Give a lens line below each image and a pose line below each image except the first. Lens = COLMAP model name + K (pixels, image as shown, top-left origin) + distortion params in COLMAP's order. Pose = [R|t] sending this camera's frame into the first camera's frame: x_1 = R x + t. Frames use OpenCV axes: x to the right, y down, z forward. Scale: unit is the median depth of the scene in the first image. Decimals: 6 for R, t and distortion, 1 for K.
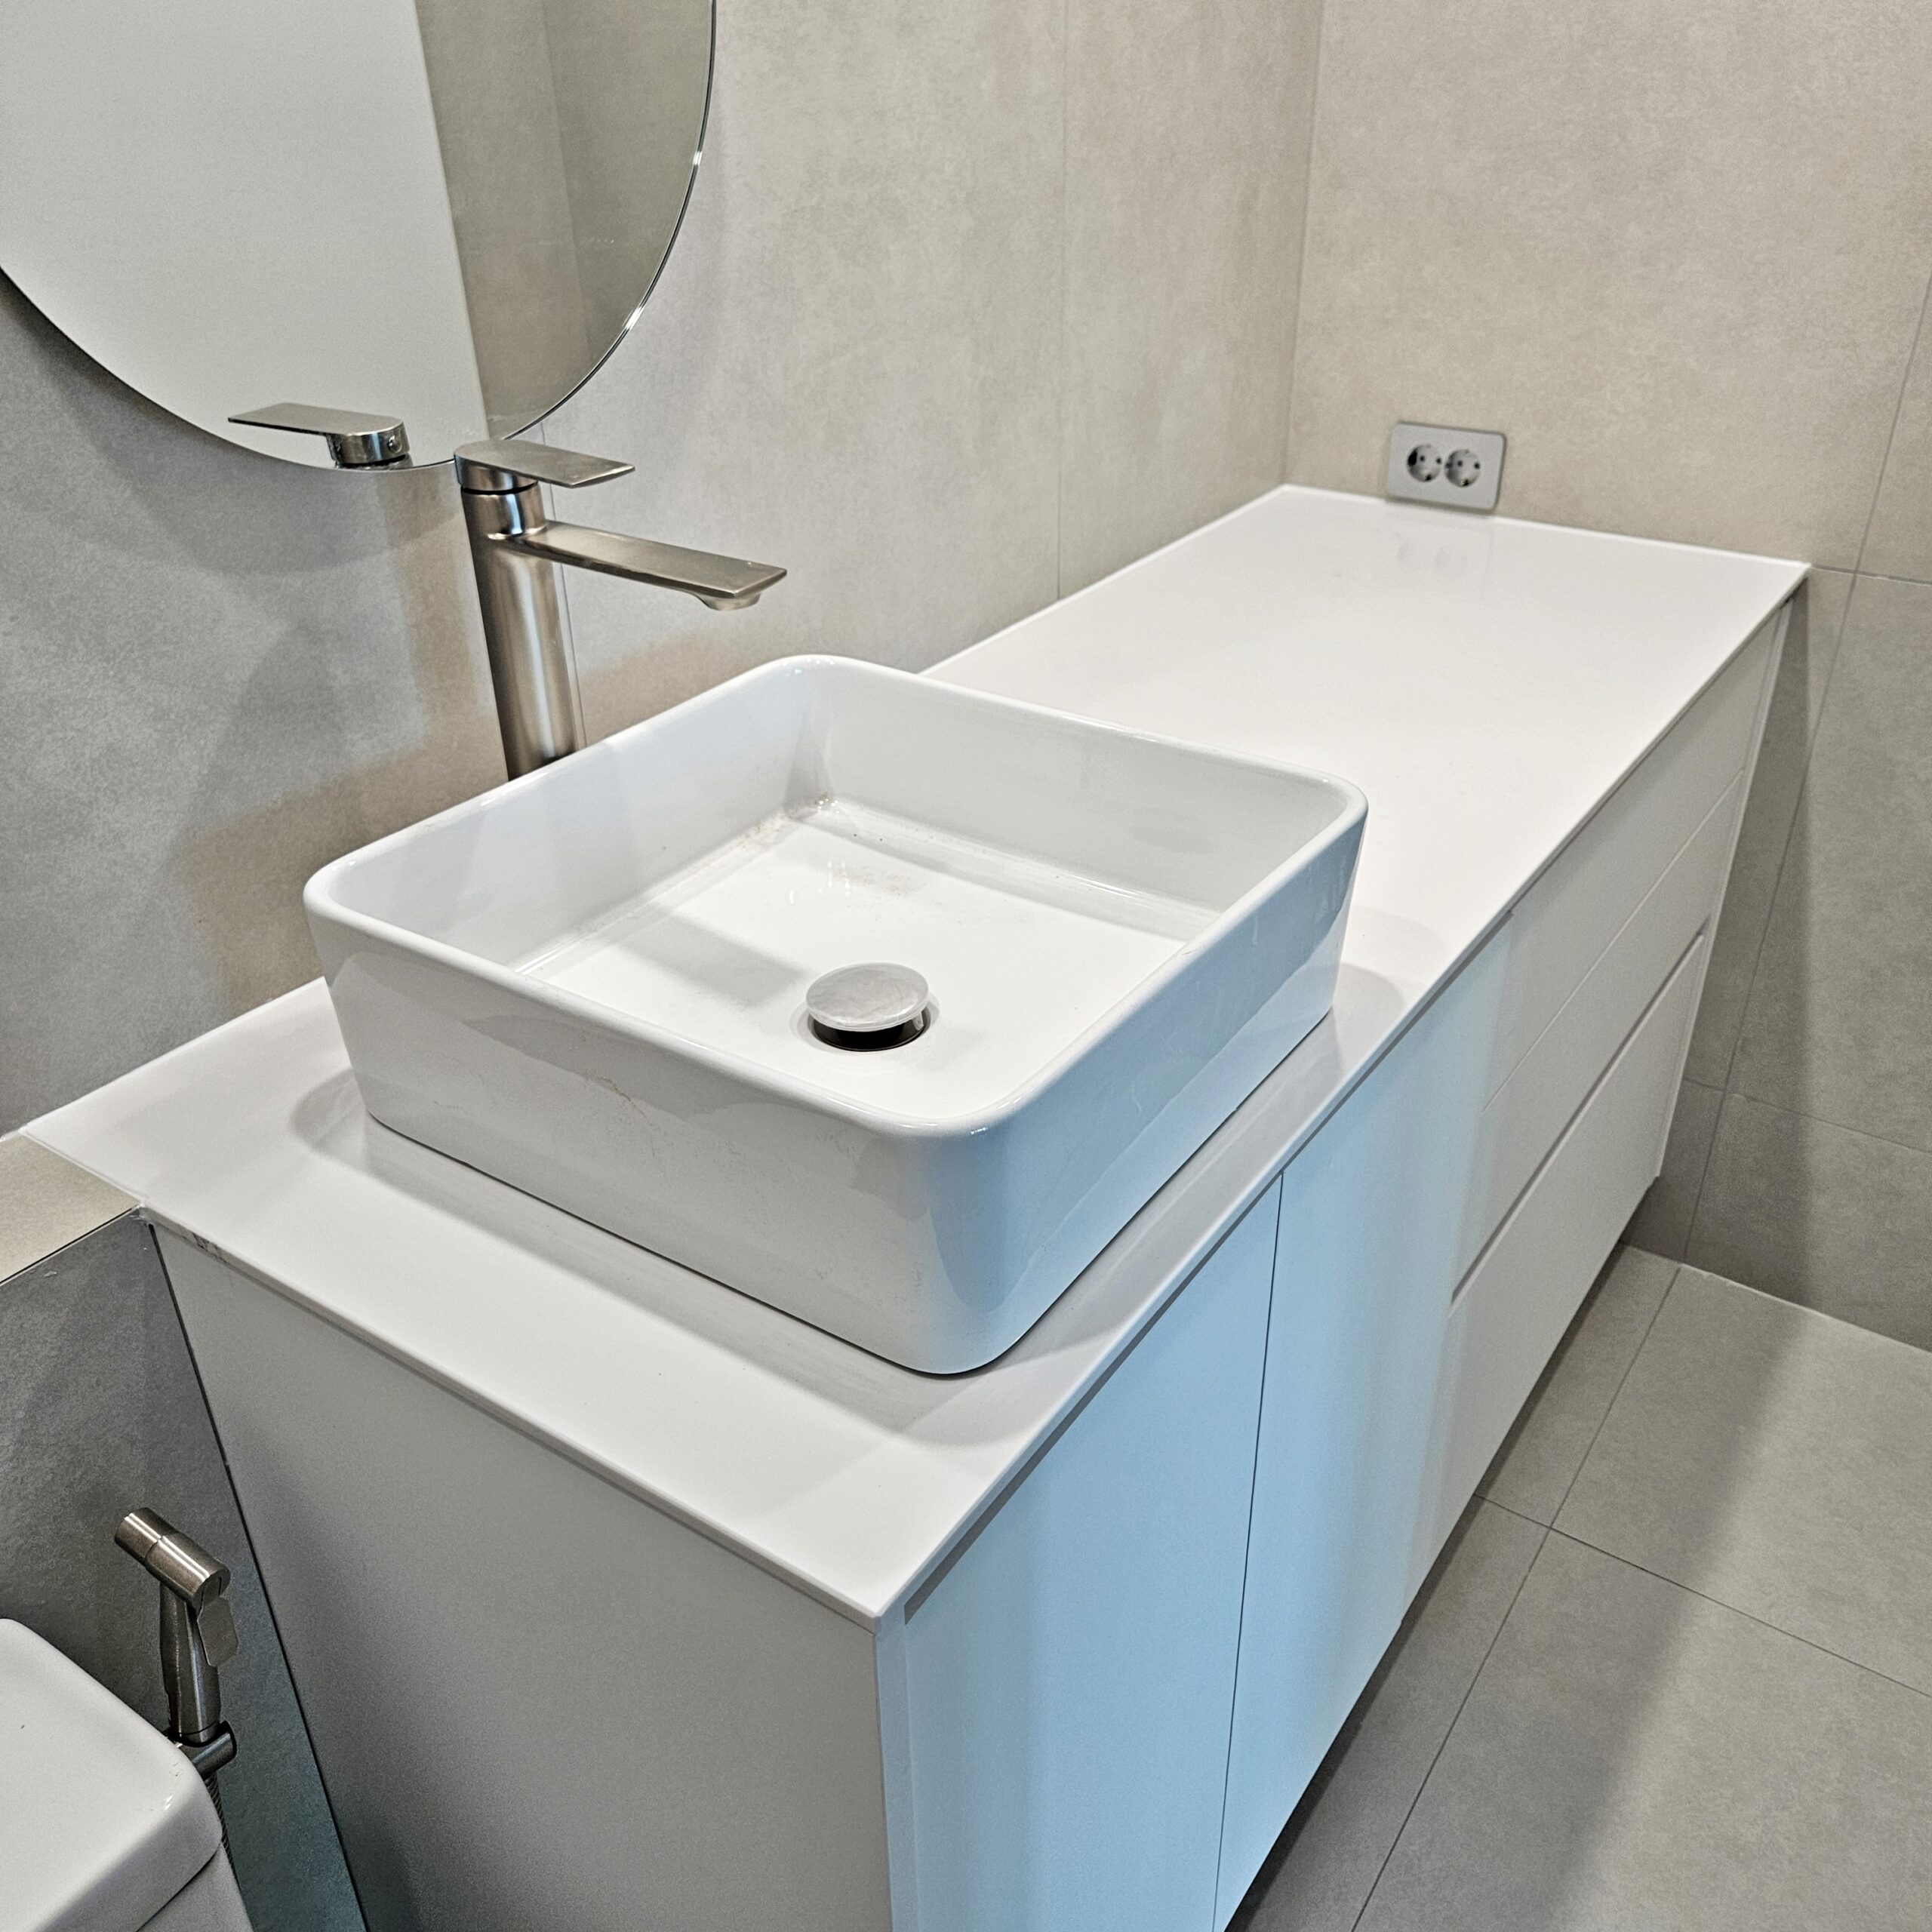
lens RADIAL K [[1745.7, 0, 984.7], [0, 1745.7, 977.1], [0, 0, 1]] dist [0.065574, -0.059281]
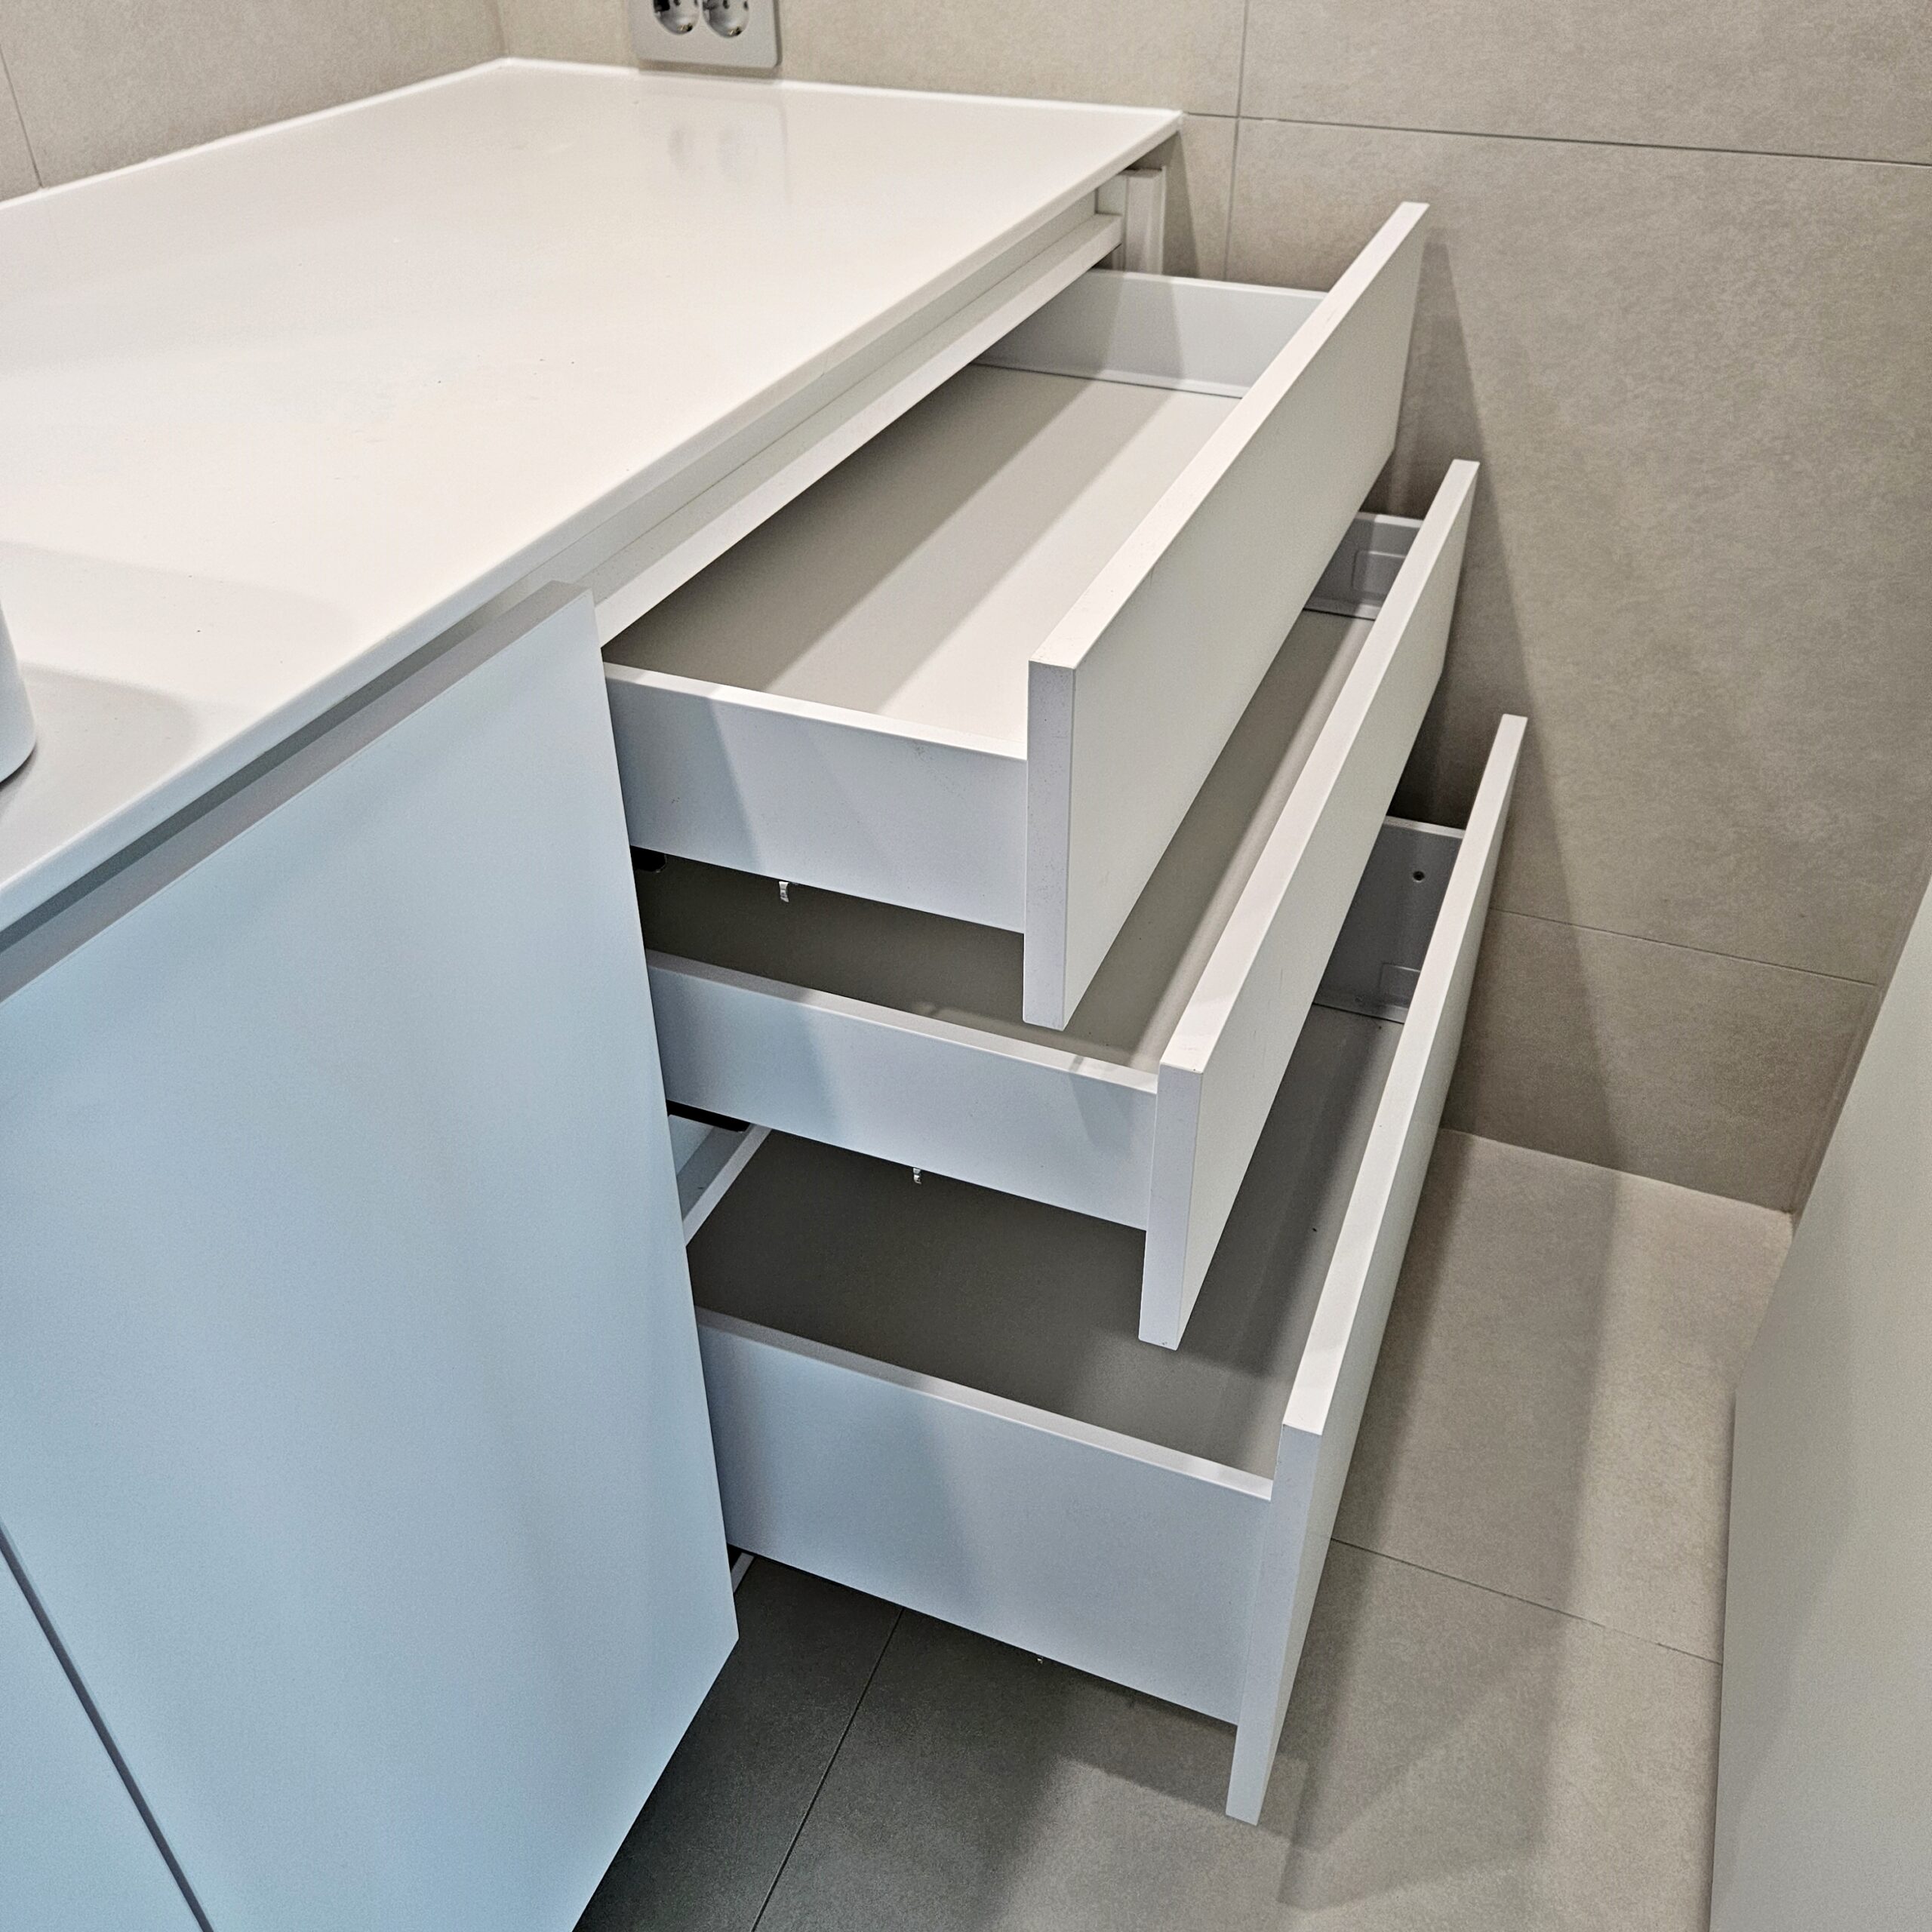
lens RADIAL K [[1745.7, 0, 963.8], [0, 1745.7, 967.5], [0, 0, 1]] dist [0.065574, -0.059281]
pose [[0.976246, -0.124585, 0.177262, 0.317077], [0.106022, 0.988191, 0.110626, 0.038559], [-0.188951, -0.089205, 0.977926, 0.419442]]
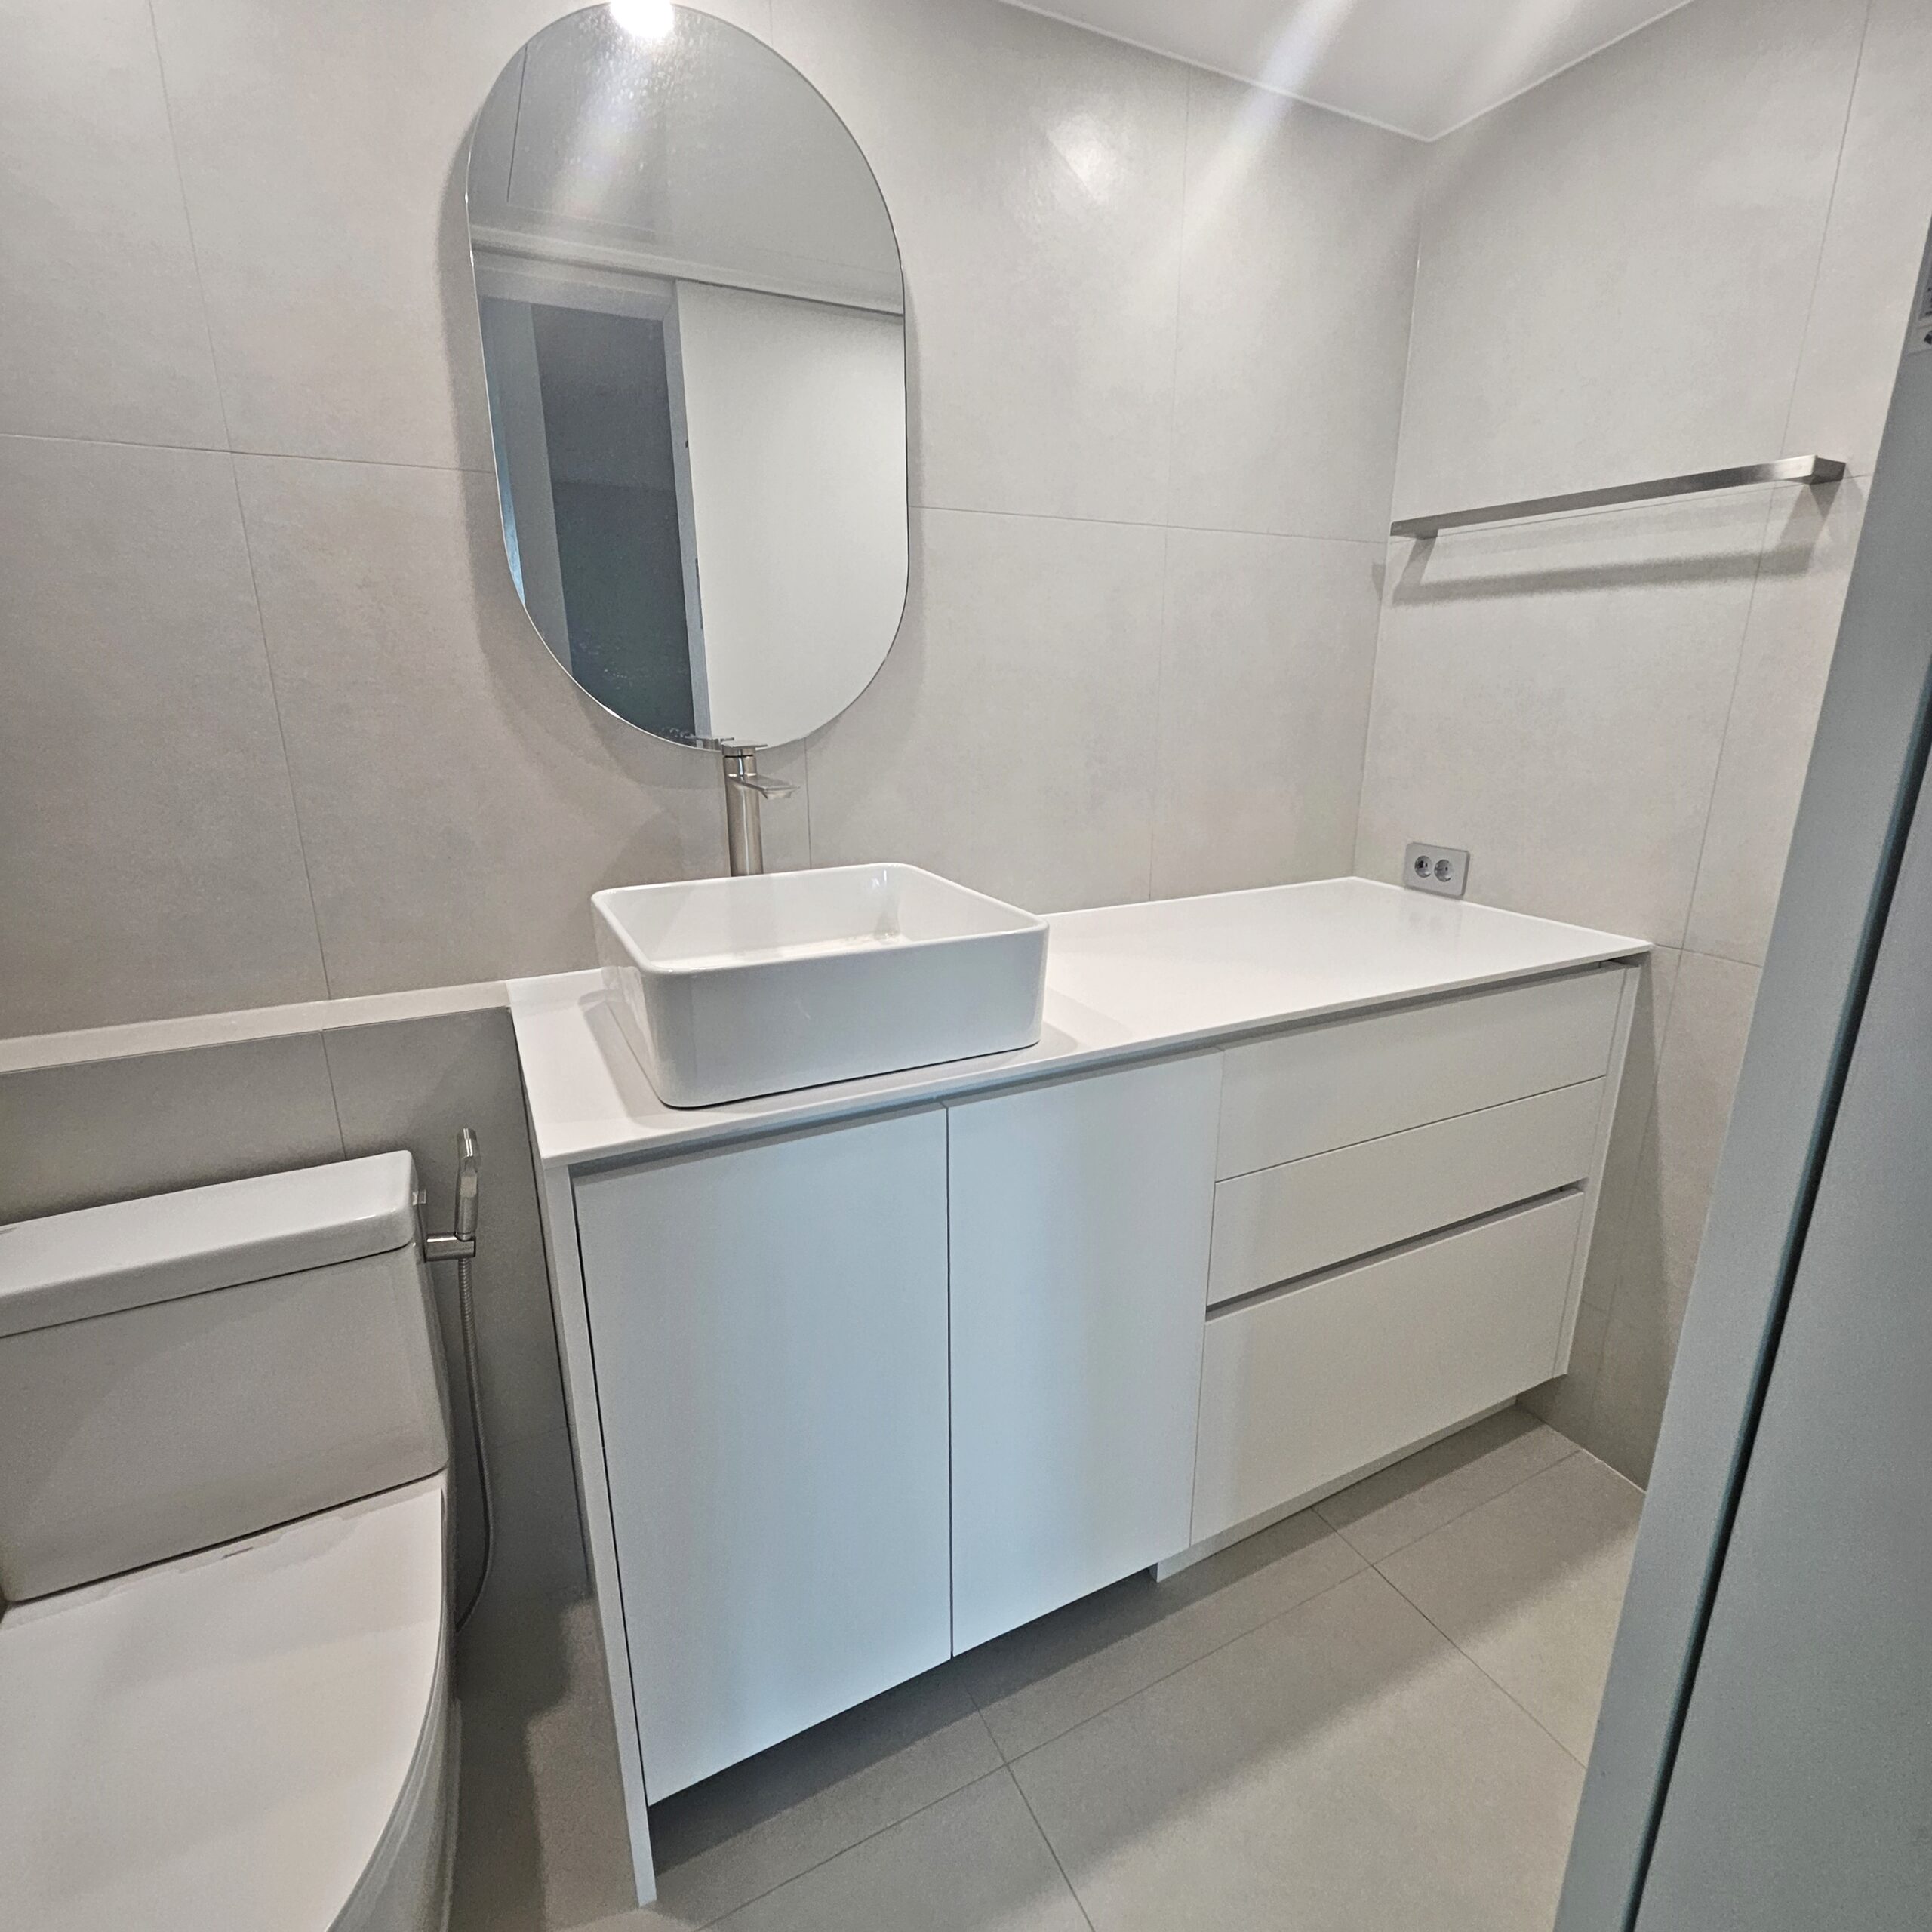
lens RADIAL K [[1010.0, 0, 967.8], [0, 1010.0, 962.6], [0, 0, 1]] dist [0.007304, -0.002198]
pose [[0.870749, 0.136994, -0.472259, 0.568868], [-0.250828, 0.949807, -0.186953, 0.136218], [0.422944, 0.281245, 0.861406, 0.033451]]
